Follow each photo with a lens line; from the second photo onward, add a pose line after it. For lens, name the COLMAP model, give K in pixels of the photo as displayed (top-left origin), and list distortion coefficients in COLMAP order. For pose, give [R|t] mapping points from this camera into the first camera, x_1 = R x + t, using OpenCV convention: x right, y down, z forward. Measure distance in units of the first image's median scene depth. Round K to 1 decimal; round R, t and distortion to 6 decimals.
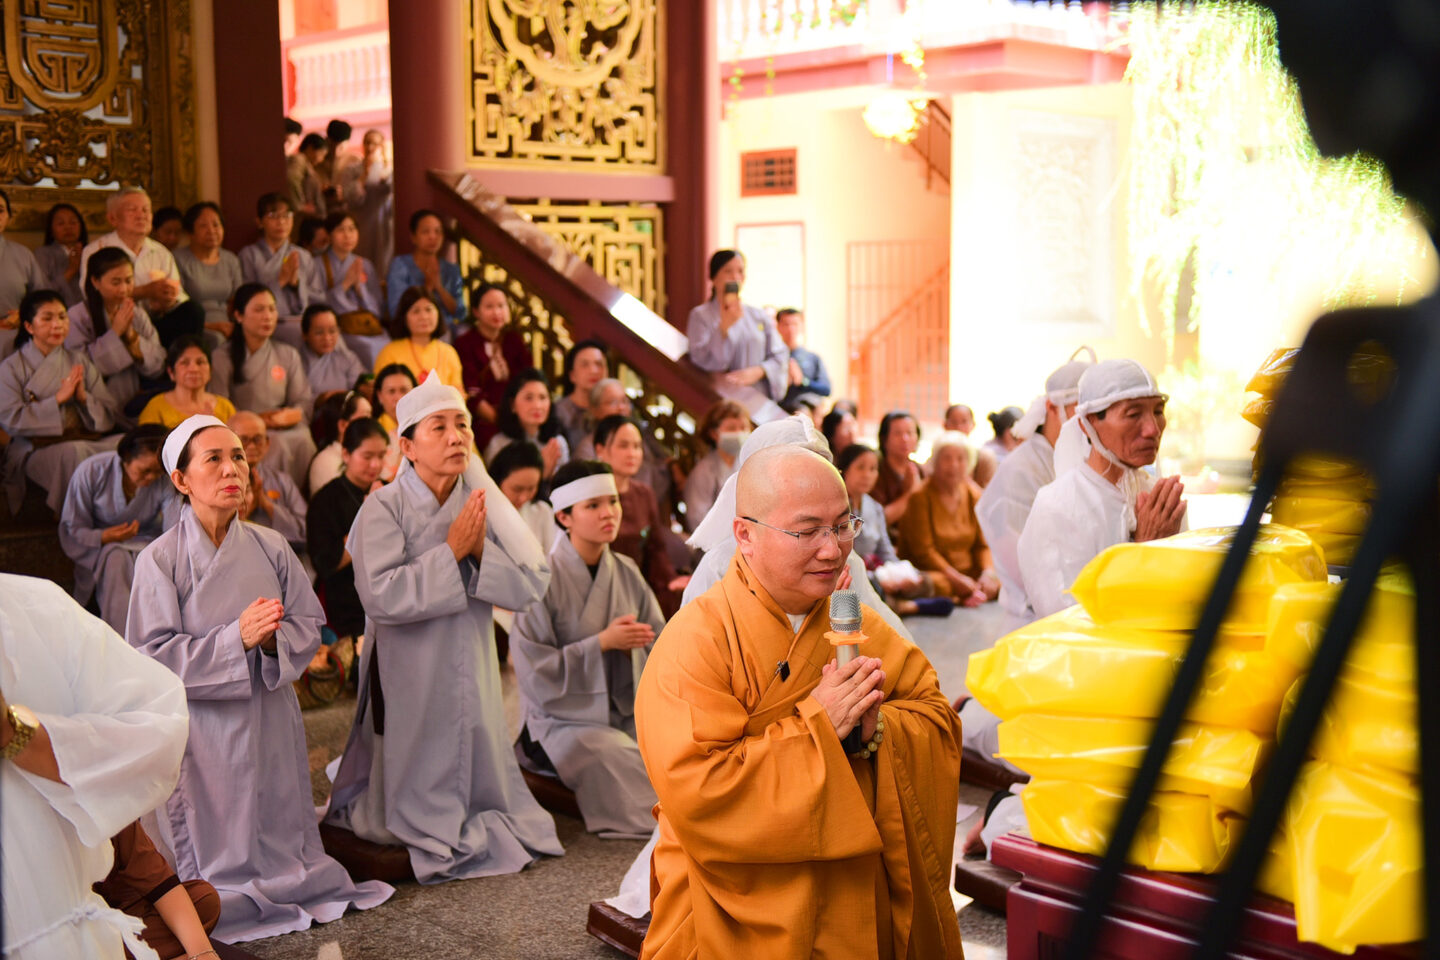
lens RADIAL K [[1813.5, 0, 720.0], [0, 1813.5, 480.0], [0, 0, 1]] dist [0.014913, 0.000656]
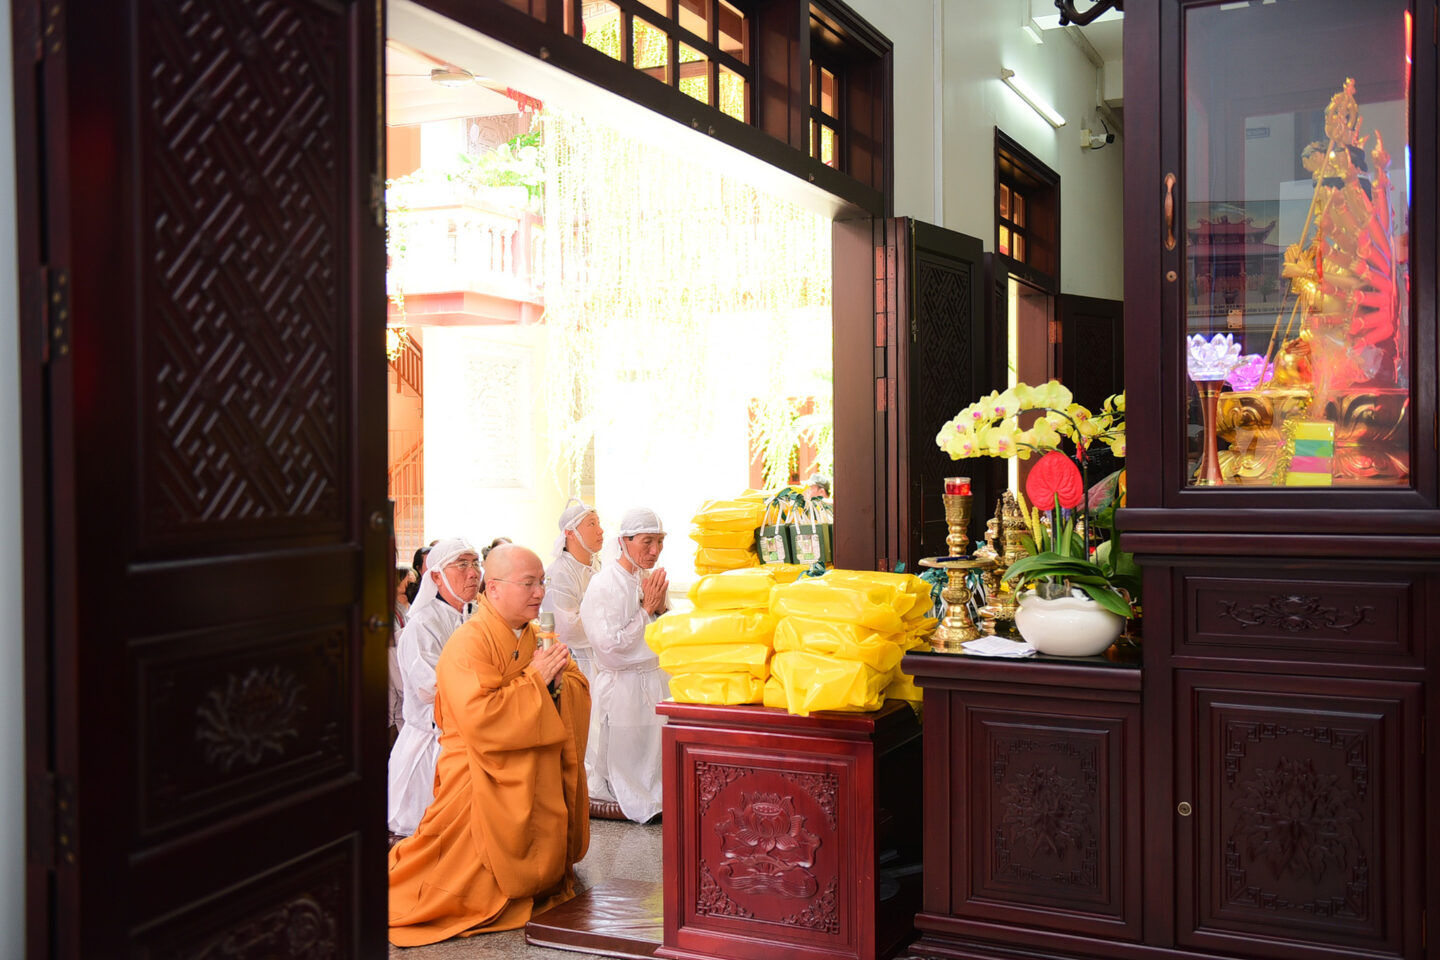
lens RADIAL K [[1437.8, 0, 720.0], [0, 1437.8, 480.0], [0, 0, 1]] dist [0.000311, -0.000412]
pose [[0.933193, 0.005525, 0.359332, -0.325696], [0.028549, 0.995582, -0.089451, 0.060930], [-0.358239, 0.093733, 0.928913, -0.579587]]
